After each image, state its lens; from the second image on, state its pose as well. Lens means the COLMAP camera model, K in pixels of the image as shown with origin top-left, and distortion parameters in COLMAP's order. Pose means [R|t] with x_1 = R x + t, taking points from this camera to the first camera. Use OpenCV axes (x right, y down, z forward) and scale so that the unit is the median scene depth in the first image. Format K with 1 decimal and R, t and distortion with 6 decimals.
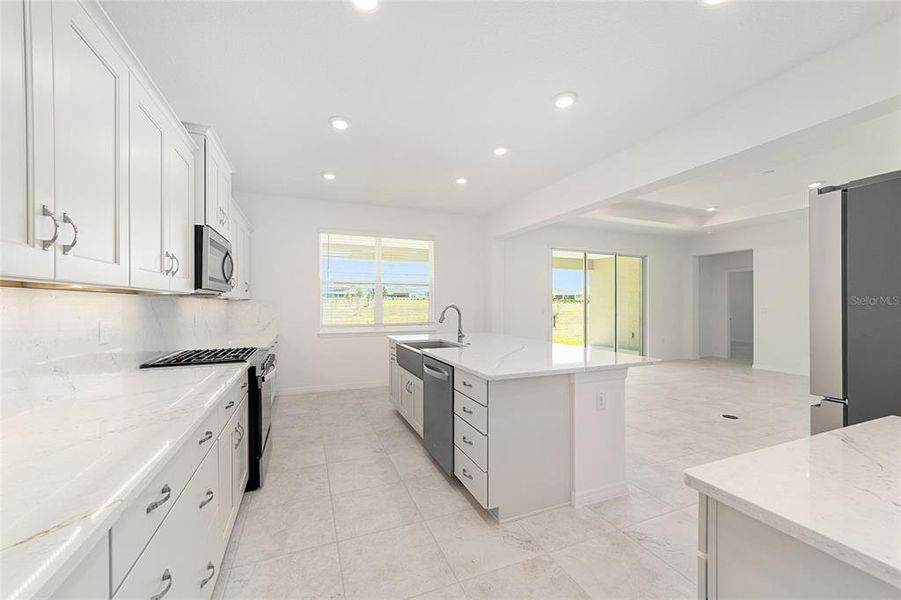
lens RADIAL K [[345.4, 0, 444.2], [0, 345.4, 302.8], [0, 0, 1]] dist [-0.009960, 0.005438]
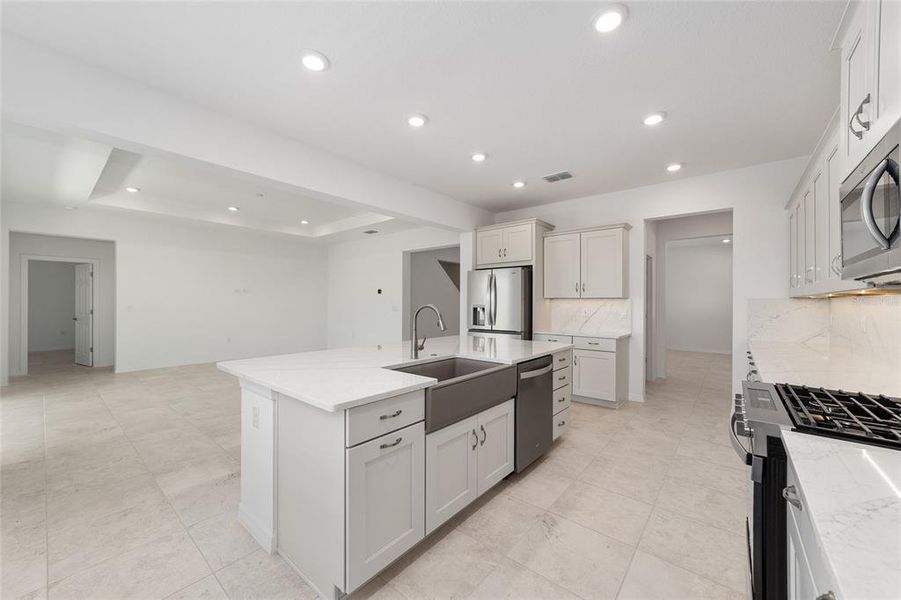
lens RADIAL K [[345.4, 0, 445.0], [0, 345.4, 300.8], [0, 0, 1]] dist [-0.009960, 0.005438]
pose [[-0.460903, 0.003320, 0.887444, -0.710356], [-0.004737, 0.999970, -0.006201, 0.003169], [-0.887438, -0.007062, -0.460874, 1.527977]]
